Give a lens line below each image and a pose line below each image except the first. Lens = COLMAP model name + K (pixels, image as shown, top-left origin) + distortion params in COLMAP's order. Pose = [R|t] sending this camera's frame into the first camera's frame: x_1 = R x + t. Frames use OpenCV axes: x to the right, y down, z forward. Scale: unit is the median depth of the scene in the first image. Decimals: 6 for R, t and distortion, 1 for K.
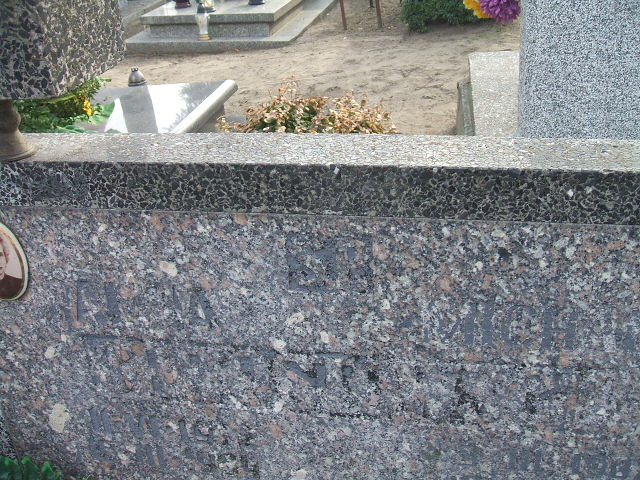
lens RADIAL K [[705.3, 0, 317.4], [0, 705.3, 243.8], [0, 0, 1]] dist [-0.098979, 0.000000]
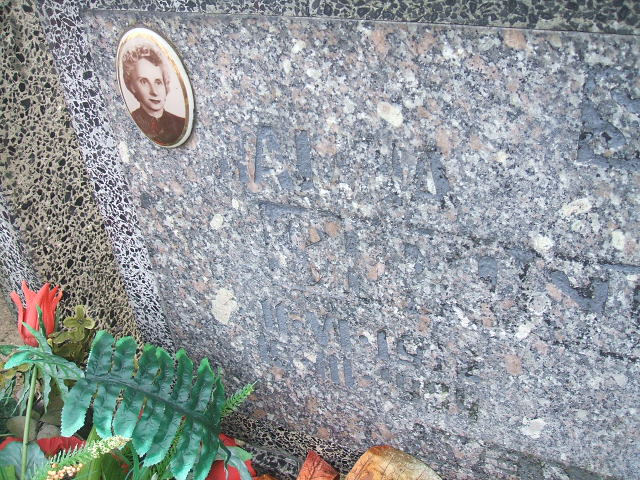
lens RADIAL K [[705.3, 0, 322.1], [0, 705.3, 243.8], [0, 0, 1]] dist [-0.098979, 0.000000]
pose [[0.966147, 0.110953, -0.232916, -0.104616], [-0.073935, 0.984007, 0.162062, 0.053048], [0.247172, -0.139355, 0.958898, 0.322530]]
